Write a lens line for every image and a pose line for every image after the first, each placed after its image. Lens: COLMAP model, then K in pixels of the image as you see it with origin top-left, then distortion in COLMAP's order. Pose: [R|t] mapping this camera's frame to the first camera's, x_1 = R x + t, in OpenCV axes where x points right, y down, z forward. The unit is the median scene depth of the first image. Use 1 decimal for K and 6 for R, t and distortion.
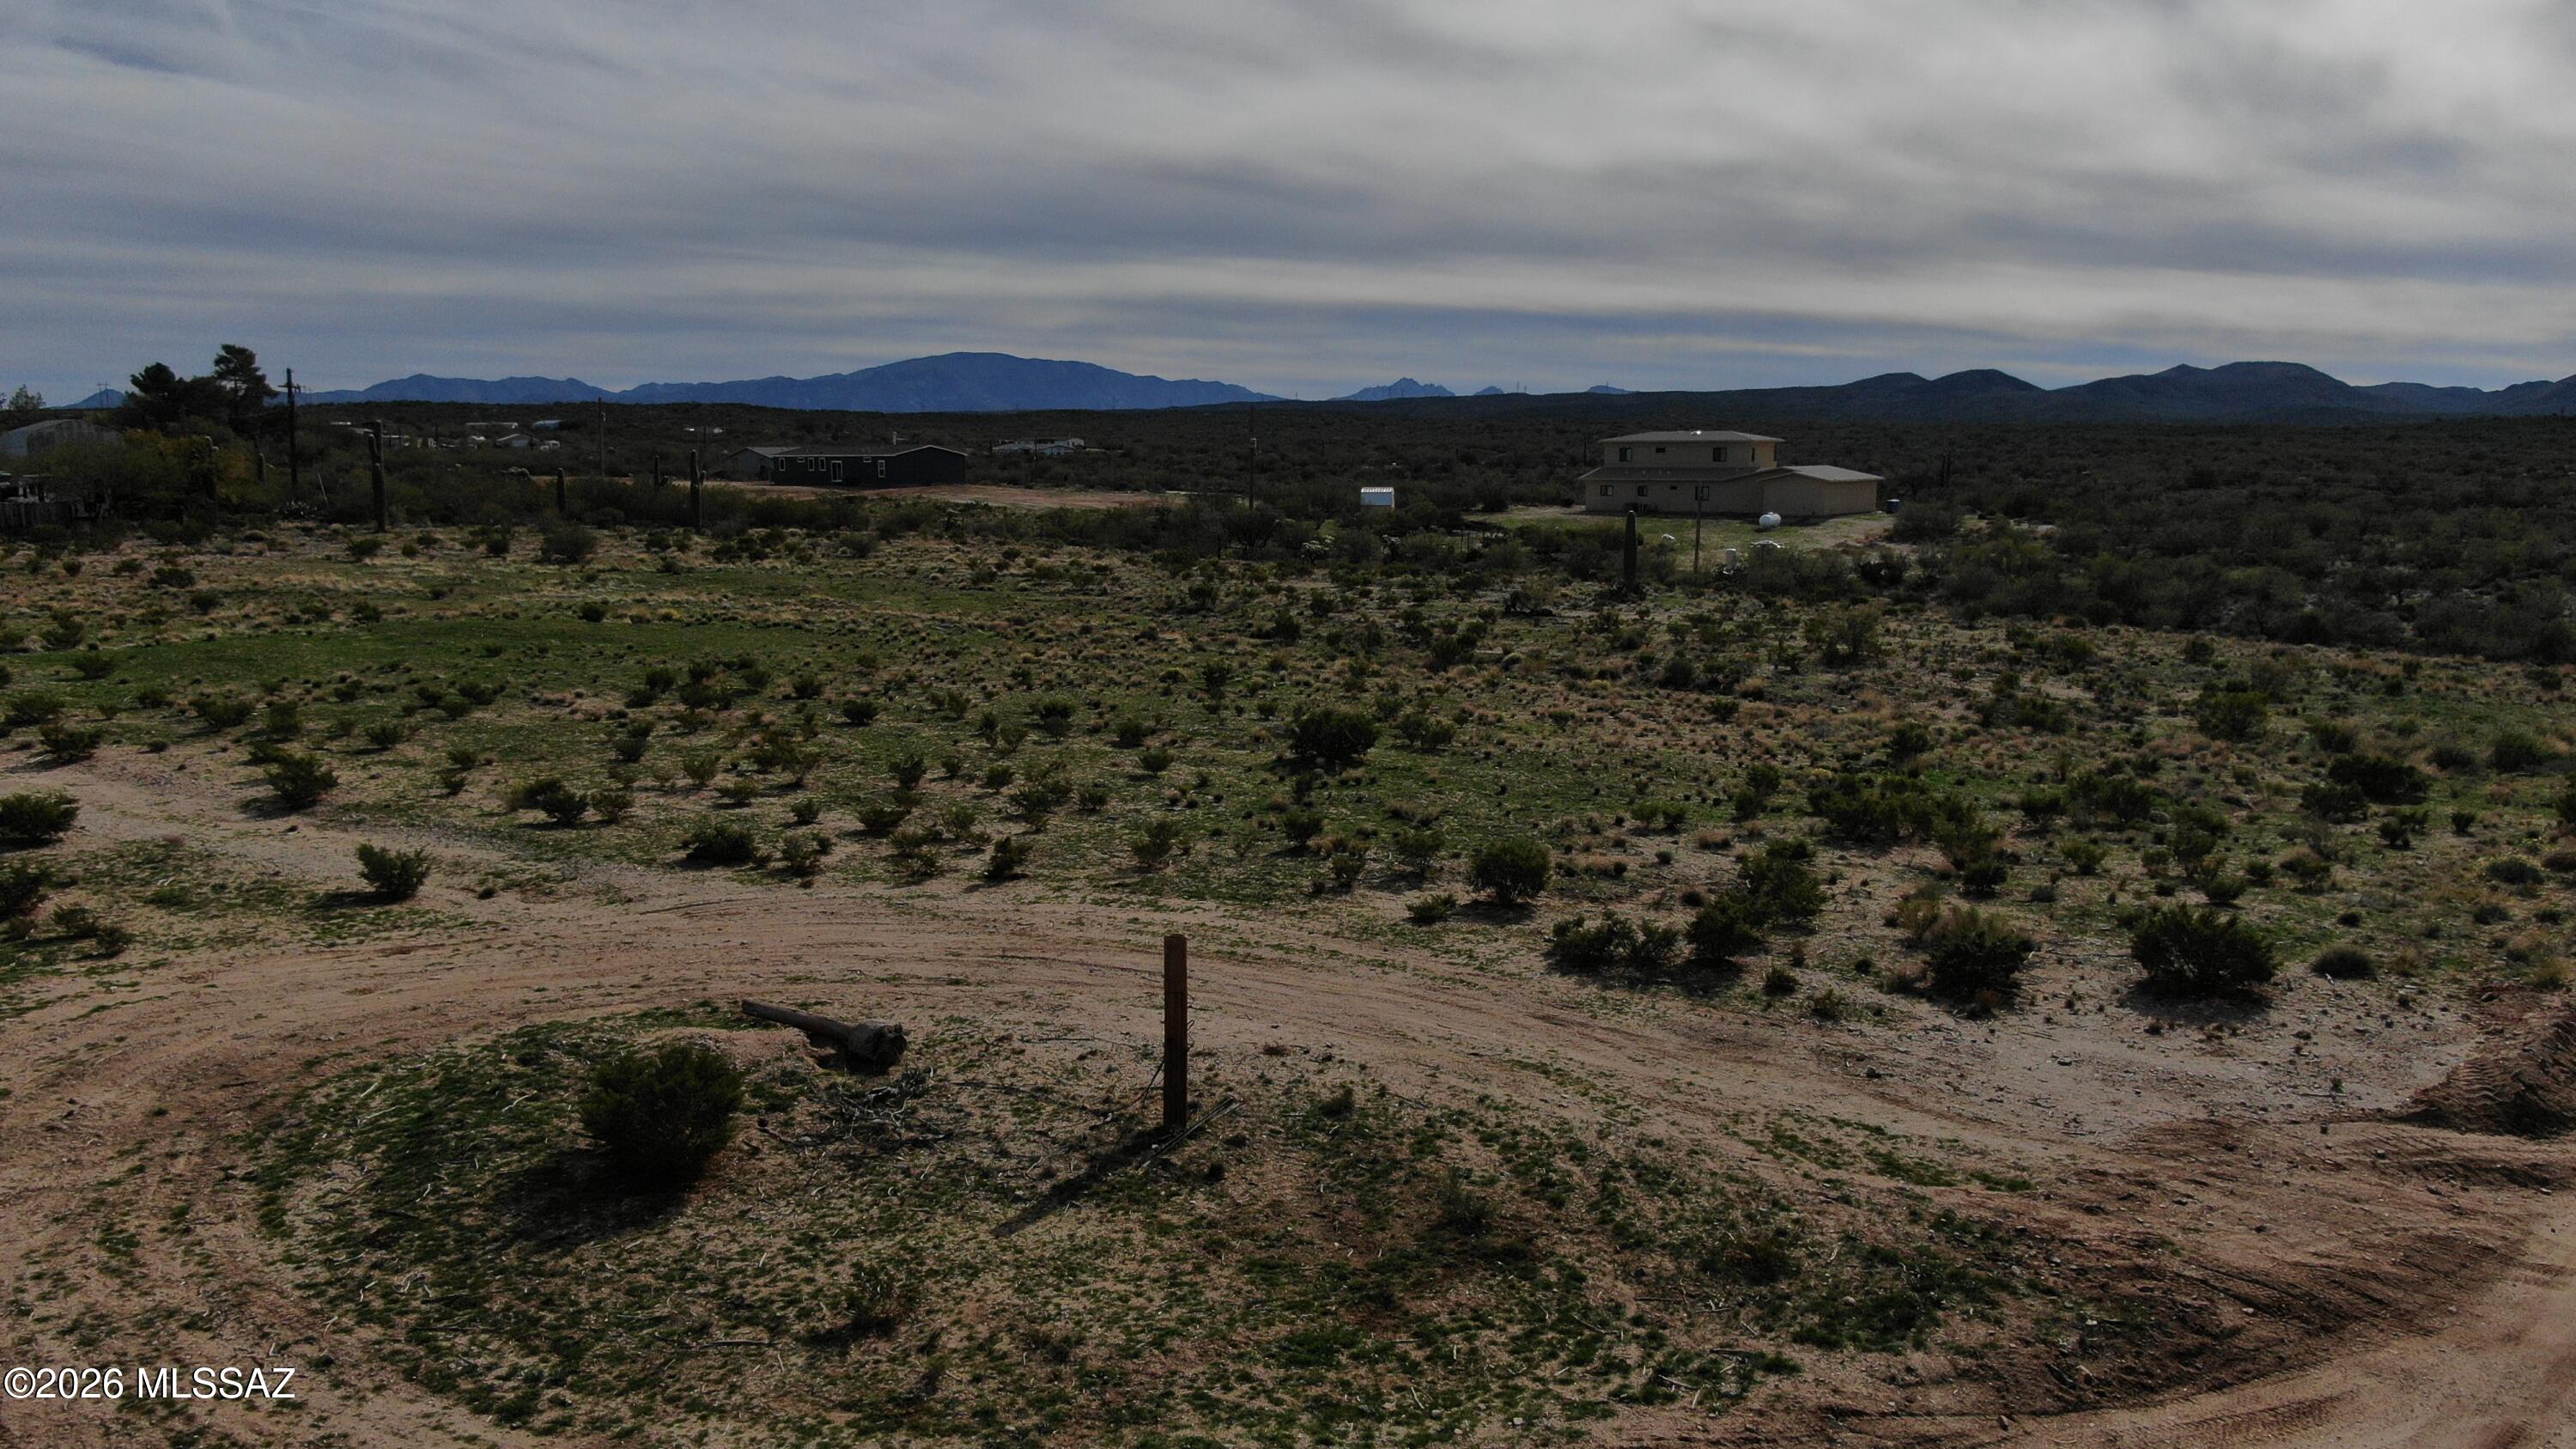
lens RADIAL K [[1841.5, 0, 1288.0], [0, 1841.5, 724.5], [0, 0, 1]] dist [-0.020076, 0.007427]
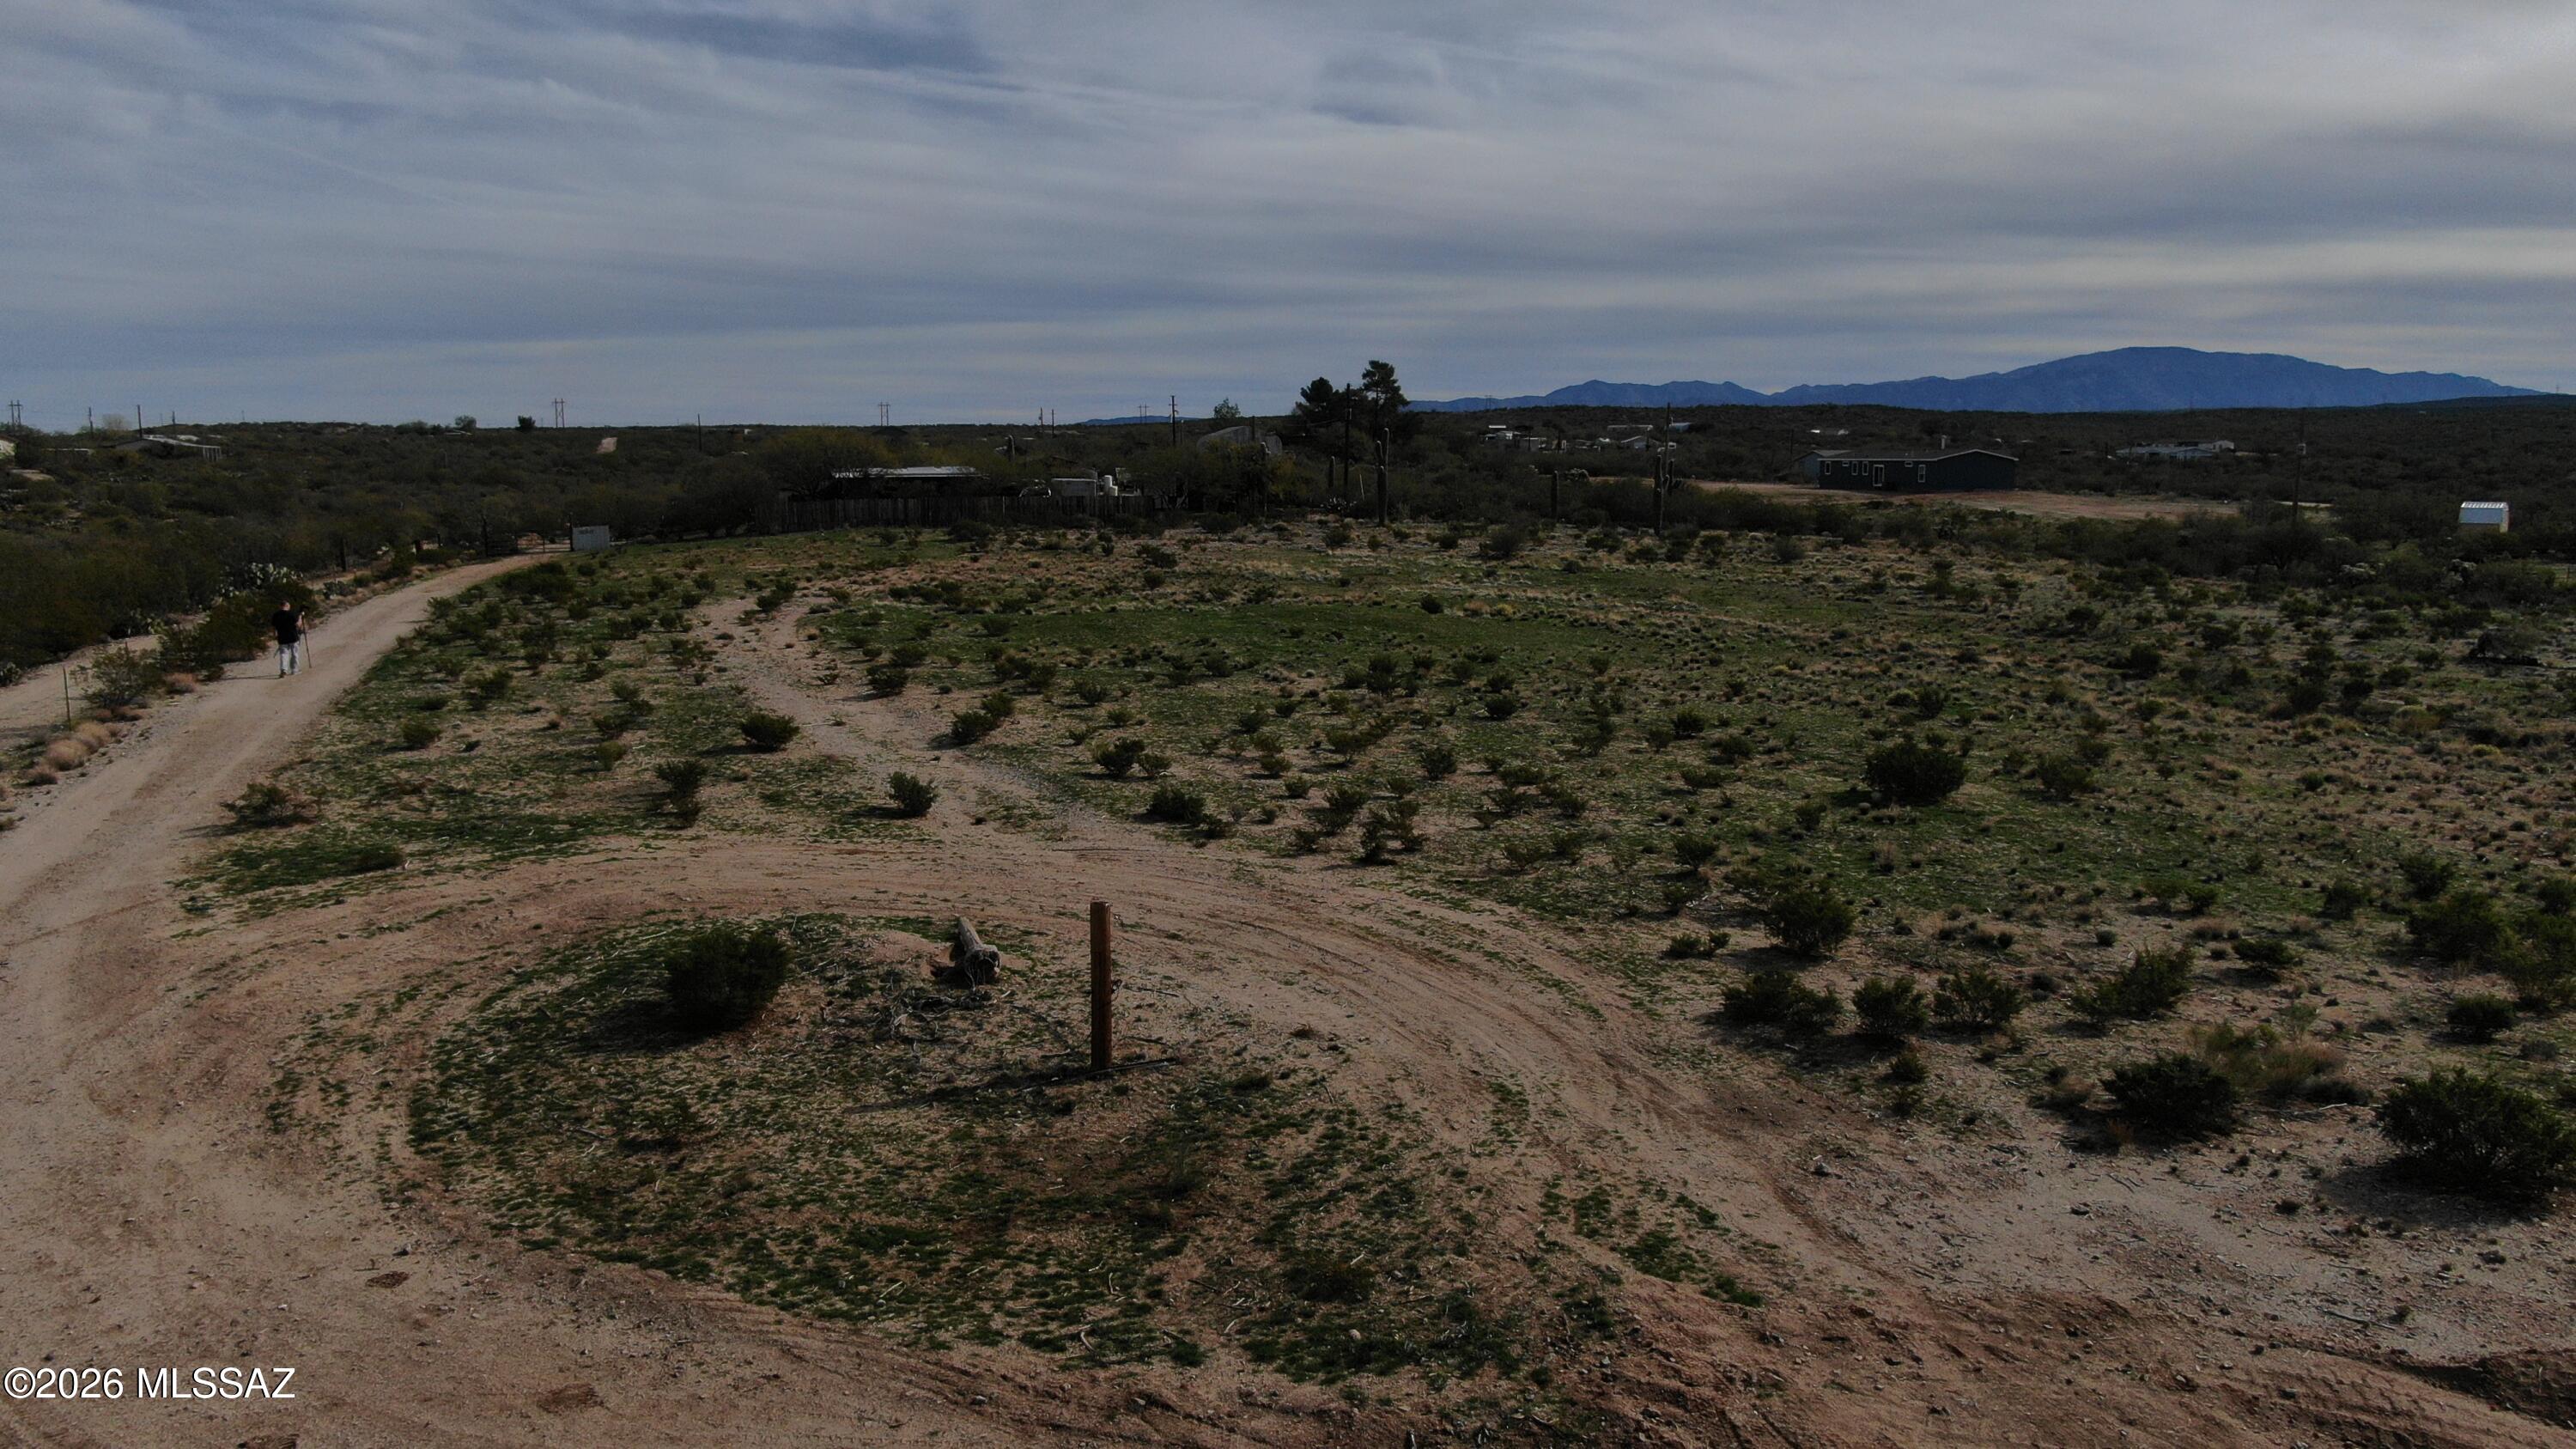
lens RADIAL K [[1841.5, 0, 1288.0], [0, 1841.5, 724.5], [0, 0, 1]] dist [-0.020076, 0.007427]
pose [[0.827825, 0.082599, -0.554872, 0.725221], [-0.083036, 0.996247, 0.024419, -0.036239], [0.554807, 0.025860, 0.831577, 0.120202]]
